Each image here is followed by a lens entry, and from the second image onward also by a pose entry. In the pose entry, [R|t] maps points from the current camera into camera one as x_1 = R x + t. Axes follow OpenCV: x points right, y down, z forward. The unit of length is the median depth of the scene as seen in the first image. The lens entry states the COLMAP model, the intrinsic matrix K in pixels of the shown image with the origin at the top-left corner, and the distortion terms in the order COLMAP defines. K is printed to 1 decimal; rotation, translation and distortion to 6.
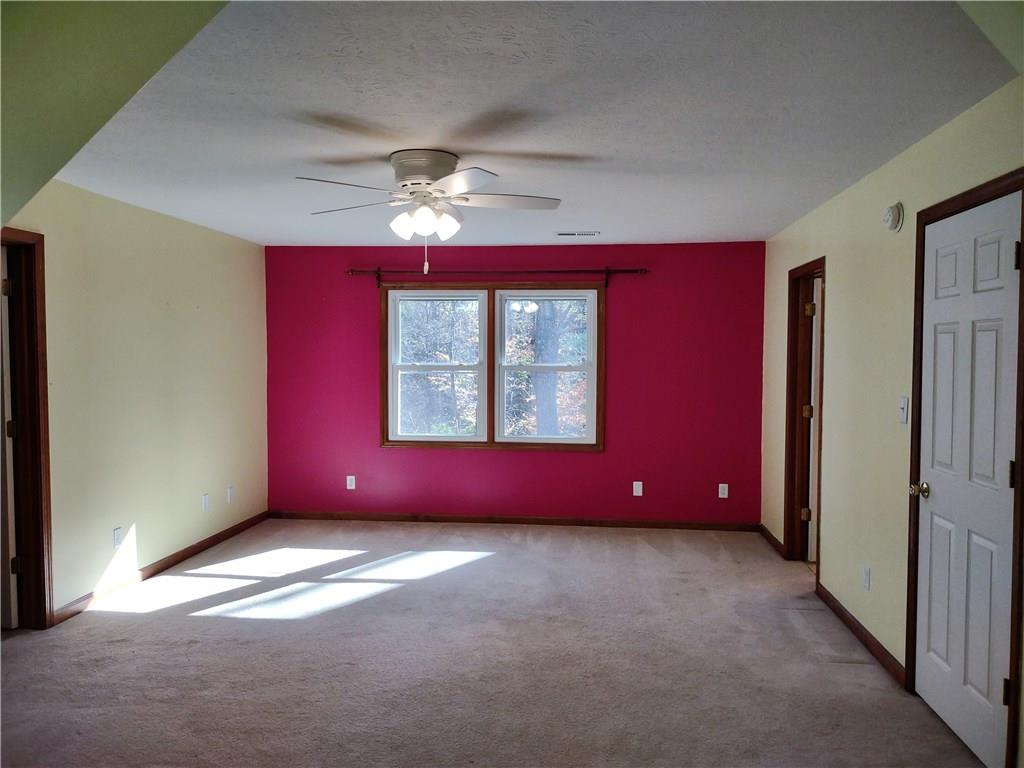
lens RADIAL K [[760.3, 0, 511.1], [0, 760.3, 382.2], [0, 0, 1]] dist [0.041630, -0.044146]
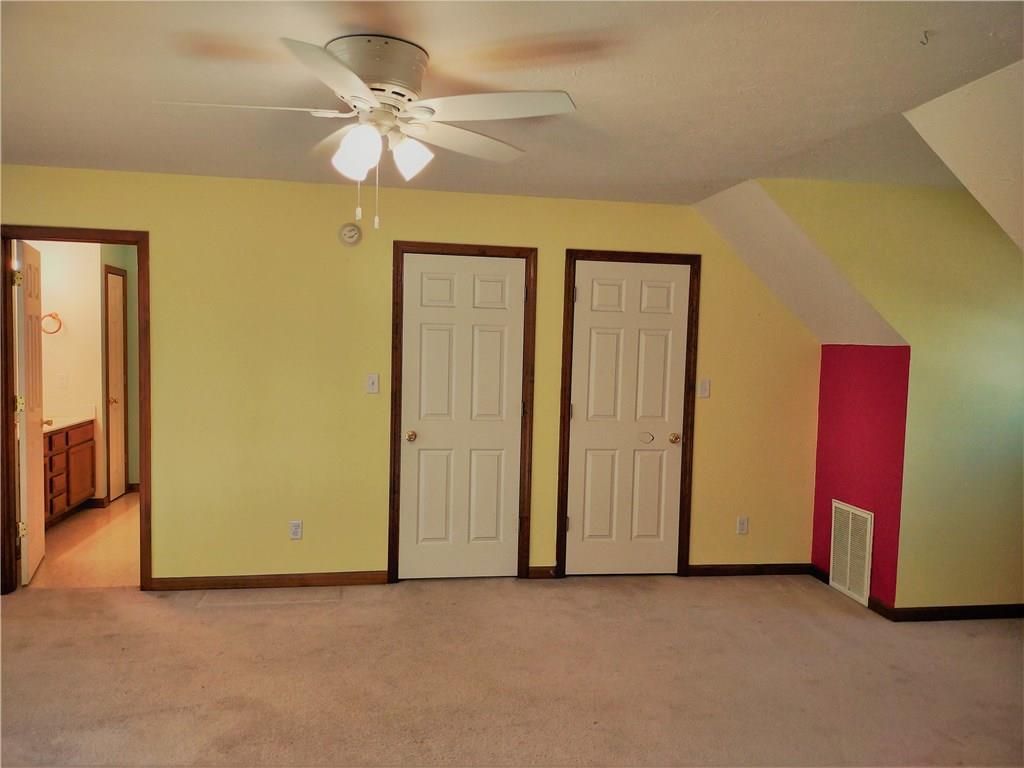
lens RADIAL K [[760.3, 0, 511.1], [0, 760.3, 382.2], [0, 0, 1]] dist [0.041630, -0.044146]
pose [[-0.256729, -0.059641, 0.964642, -0.804158], [0.011139, 0.997845, 0.064659, -0.048033], [-0.966419, 0.027345, -0.255511, 1.061822]]
